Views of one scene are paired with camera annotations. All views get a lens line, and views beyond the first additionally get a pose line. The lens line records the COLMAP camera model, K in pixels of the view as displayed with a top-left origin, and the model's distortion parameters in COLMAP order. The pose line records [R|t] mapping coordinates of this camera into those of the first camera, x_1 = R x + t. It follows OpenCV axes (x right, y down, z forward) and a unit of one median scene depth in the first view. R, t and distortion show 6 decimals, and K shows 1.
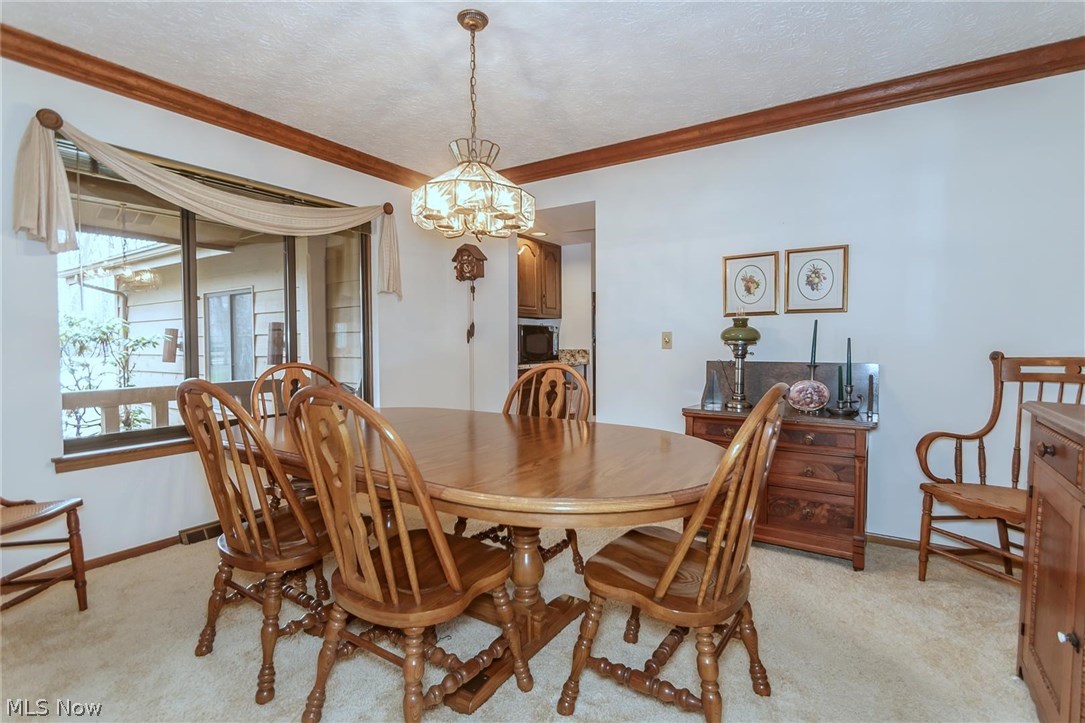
lens RADIAL K [[507.4, 0, 544.4], [0, 507.4, 360.6], [0, 0, 1]] dist [-0.000547, 0.000268]
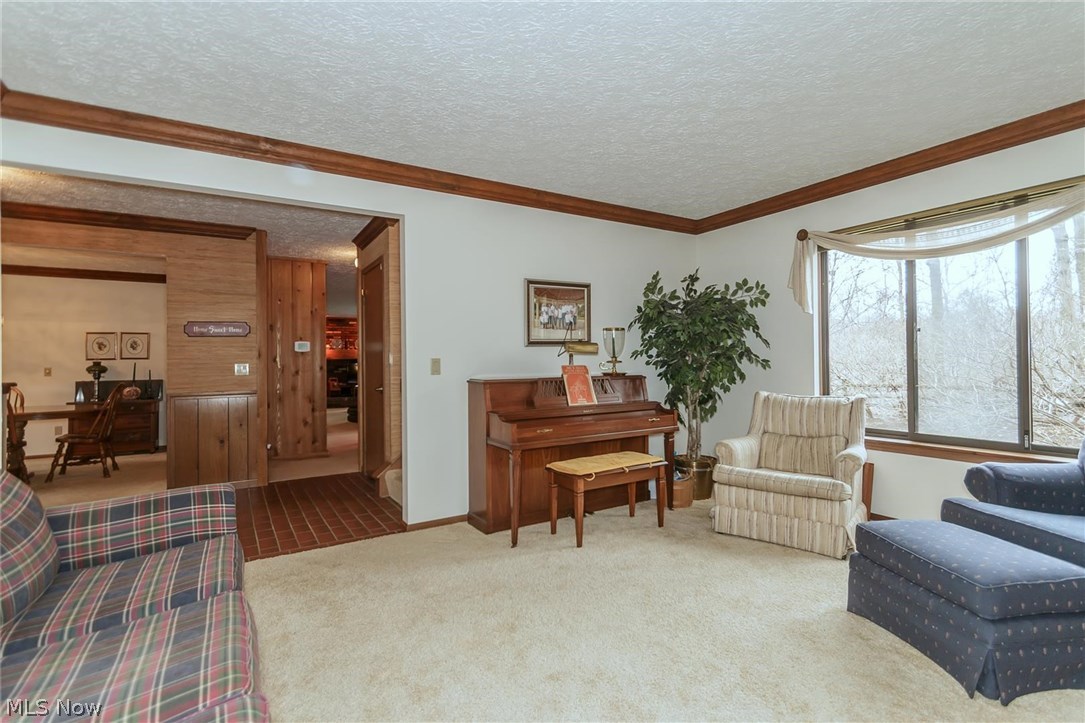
lens RADIAL K [[507.4, 0, 544.1], [0, 507.4, 360.8], [0, 0, 1]] dist [-0.000547, 0.000268]
pose [[0.423323, 0.005342, 0.905963, -0.804262], [0.044287, 0.998665, -0.026583, 0.060241], [-0.904896, 0.051376, 0.422521, -1.729576]]
